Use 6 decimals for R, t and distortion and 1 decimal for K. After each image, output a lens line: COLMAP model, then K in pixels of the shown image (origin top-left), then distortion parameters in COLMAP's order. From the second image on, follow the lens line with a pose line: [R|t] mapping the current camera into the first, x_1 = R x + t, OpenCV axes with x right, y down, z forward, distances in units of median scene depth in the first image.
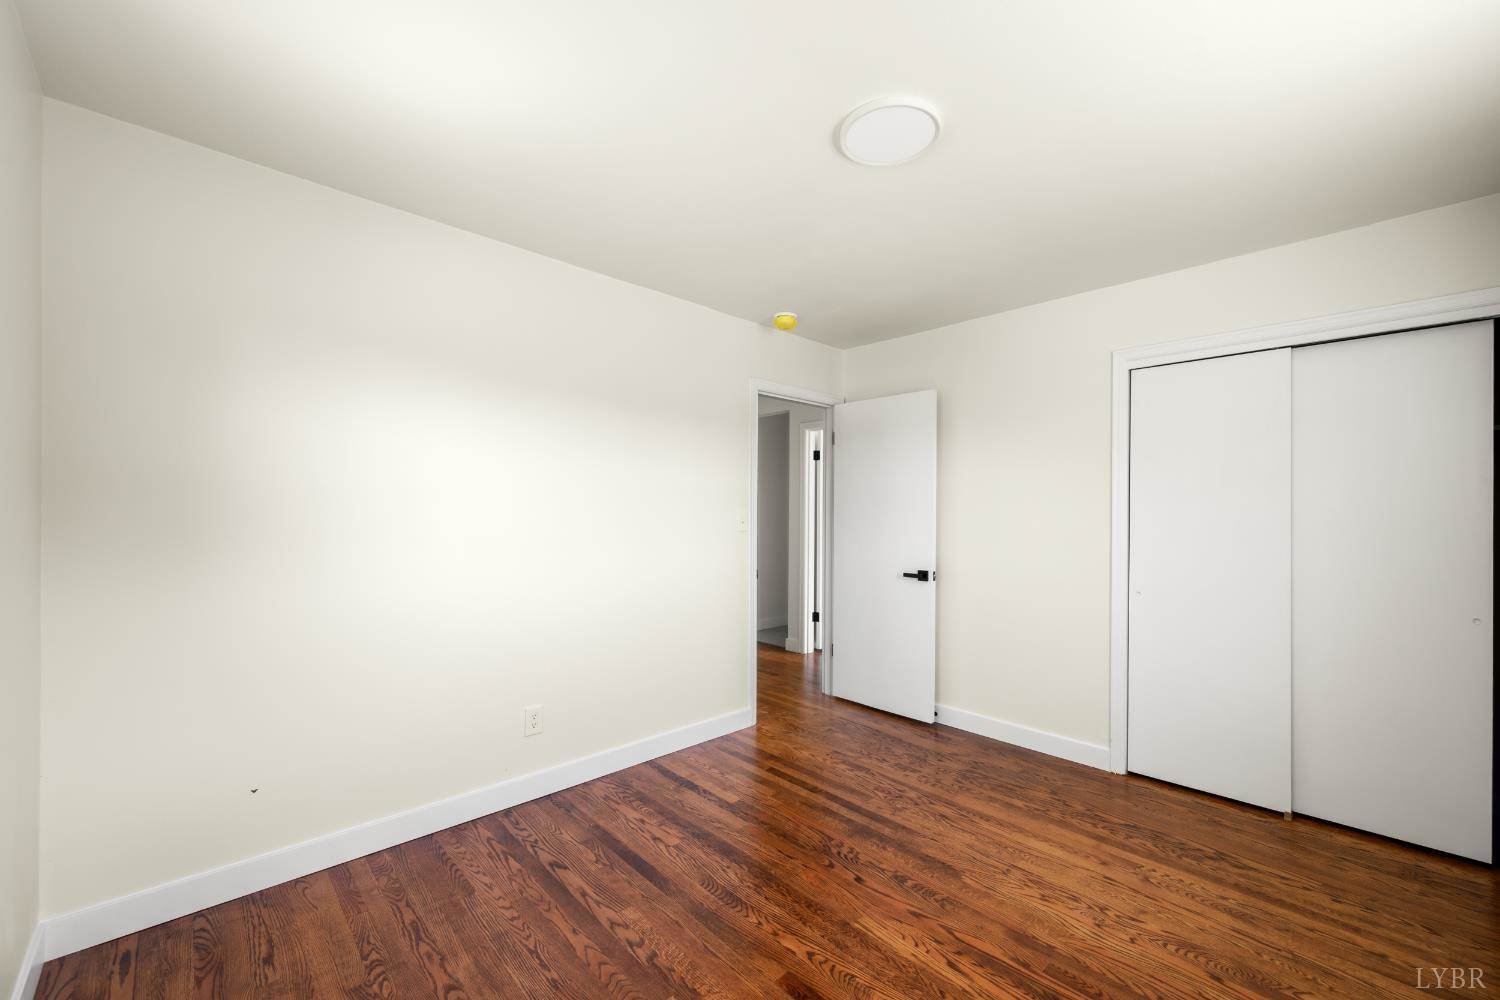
lens RADIAL K [[588.8, 0, 751.4], [0, 588.8, 504.4], [0, 0, 1]] dist [0.000453, 0.000205]
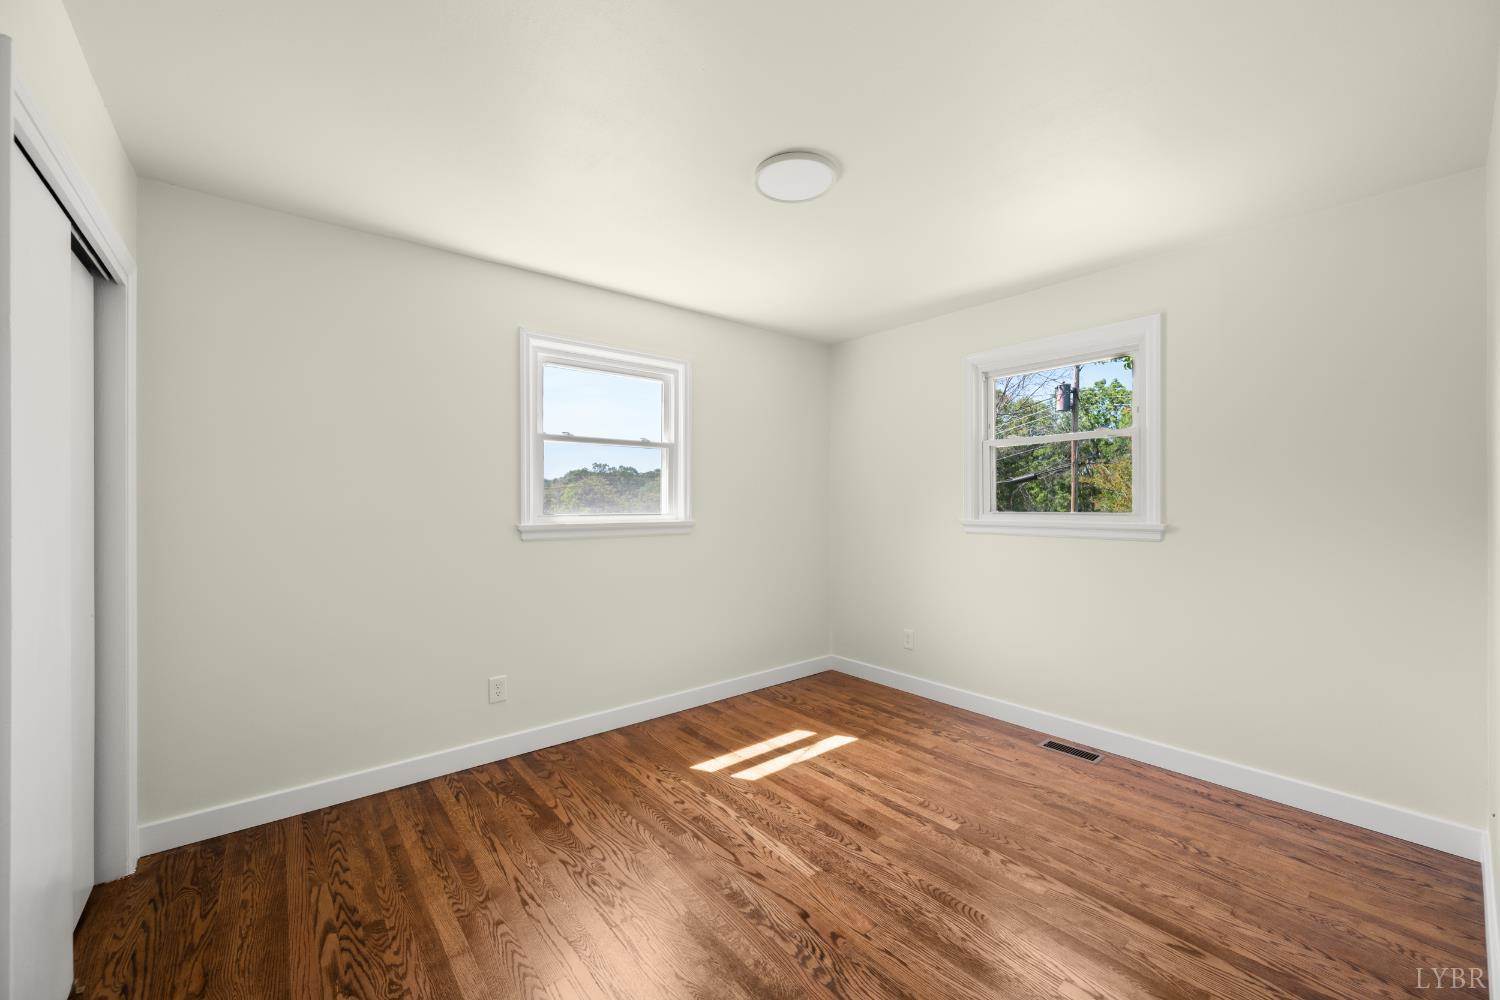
lens RADIAL K [[588.8, 0, 749.0], [0, 588.8, 500.9], [0, 0, 1]] dist [0.000453, 0.000205]
pose [[-0.997307, -0.006126, 0.073084, 0.226545], [-0.006705, 0.999948, -0.007673, 0.029692], [-0.073034, -0.008142, -0.997296, 2.093291]]
